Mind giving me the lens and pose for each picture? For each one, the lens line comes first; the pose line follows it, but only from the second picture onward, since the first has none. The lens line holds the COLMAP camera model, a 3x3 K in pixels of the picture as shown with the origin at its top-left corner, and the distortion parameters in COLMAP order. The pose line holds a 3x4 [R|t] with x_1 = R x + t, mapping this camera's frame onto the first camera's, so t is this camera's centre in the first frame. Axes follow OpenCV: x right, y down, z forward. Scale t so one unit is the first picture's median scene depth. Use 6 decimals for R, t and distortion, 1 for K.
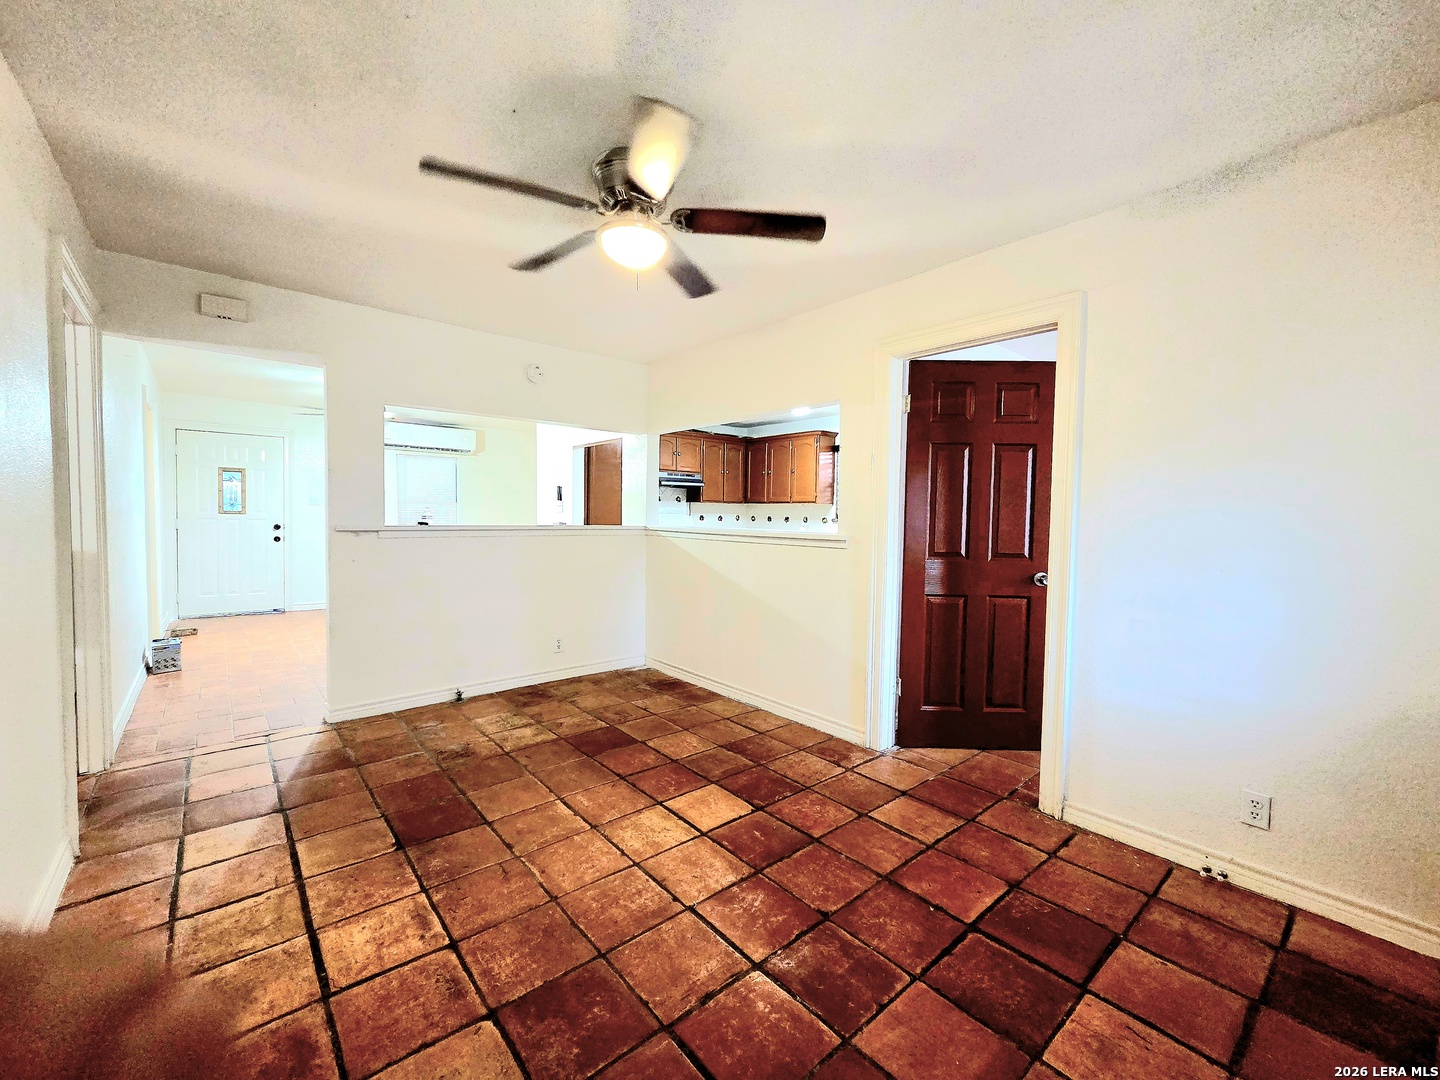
lens RADIAL K [[588.9, 0, 718.3], [0, 588.9, 539.6], [0, 0, 1]] dist [0.006346, -0.002330]
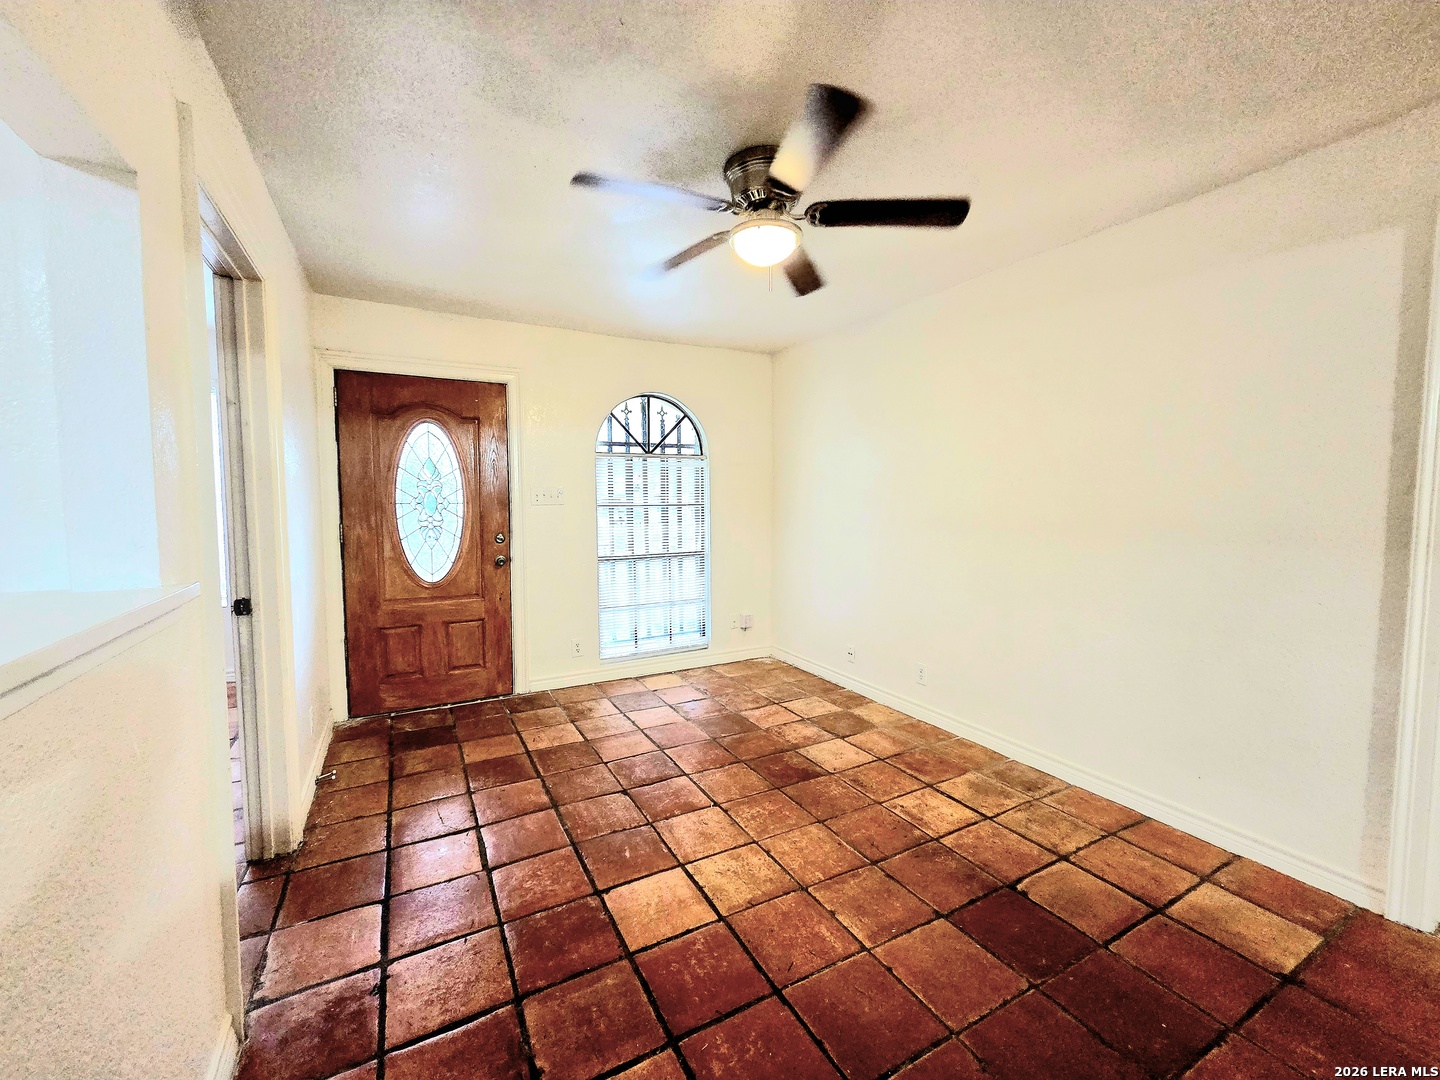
lens RADIAL K [[588.9, 0, 726.4], [0, 588.9, 537.1], [0, 0, 1]] dist [0.006346, -0.002330]
pose [[-0.980292, -0.025767, 0.195868, -0.276582], [-0.002887, 0.993220, 0.116211, -0.121597], [-0.197534, 0.113355, -0.973720, 1.941432]]
